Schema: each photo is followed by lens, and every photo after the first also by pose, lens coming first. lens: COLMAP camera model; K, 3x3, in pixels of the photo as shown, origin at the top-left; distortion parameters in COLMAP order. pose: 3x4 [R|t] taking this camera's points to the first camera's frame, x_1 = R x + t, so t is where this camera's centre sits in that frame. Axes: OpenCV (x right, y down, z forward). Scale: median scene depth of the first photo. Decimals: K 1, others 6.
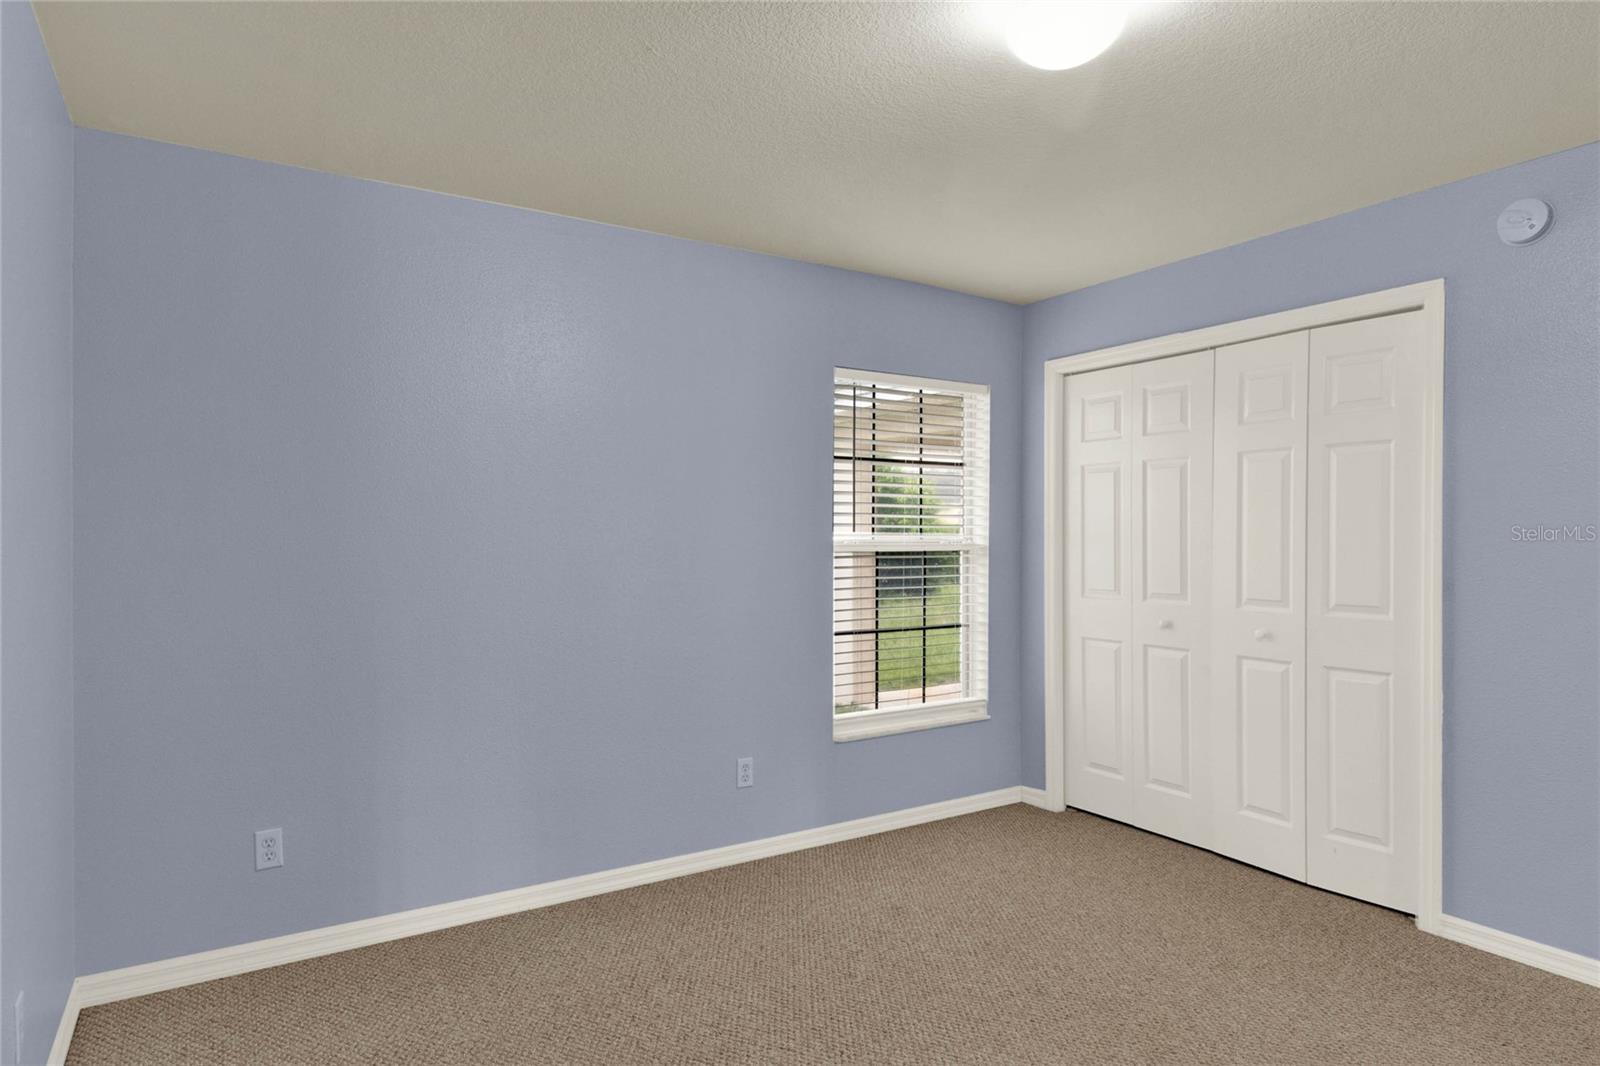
lens RADIAL K [[900.3, 0, 803.2], [0, 900.3, 539.3], [0, 0, 1]] dist [-0.000197, -0.002132]
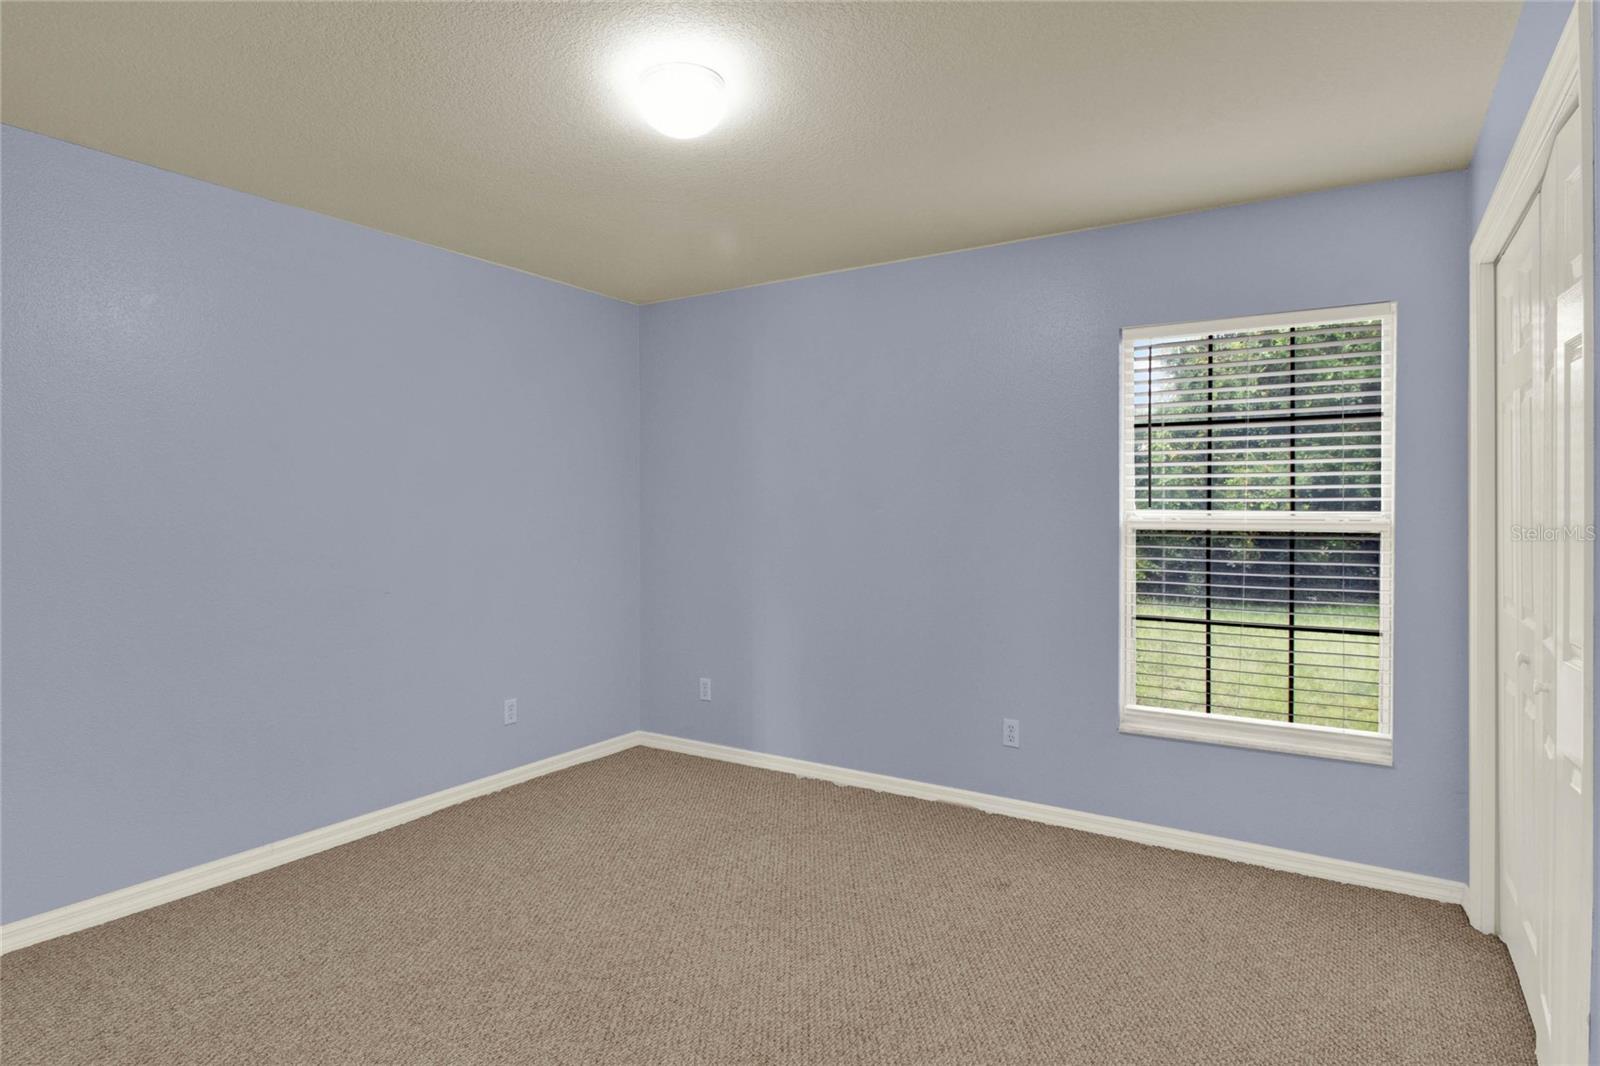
lens RADIAL K [[900.3, 0, 804.1], [0, 900.3, 521.3], [0, 0, 1]] dist [-0.000197, -0.002132]
pose [[0.425027, 0.019010, -0.904981, 0.694788], [-0.003177, 0.999805, 0.019510, -0.009910], [0.905175, -0.005418, 0.425004, 0.286906]]
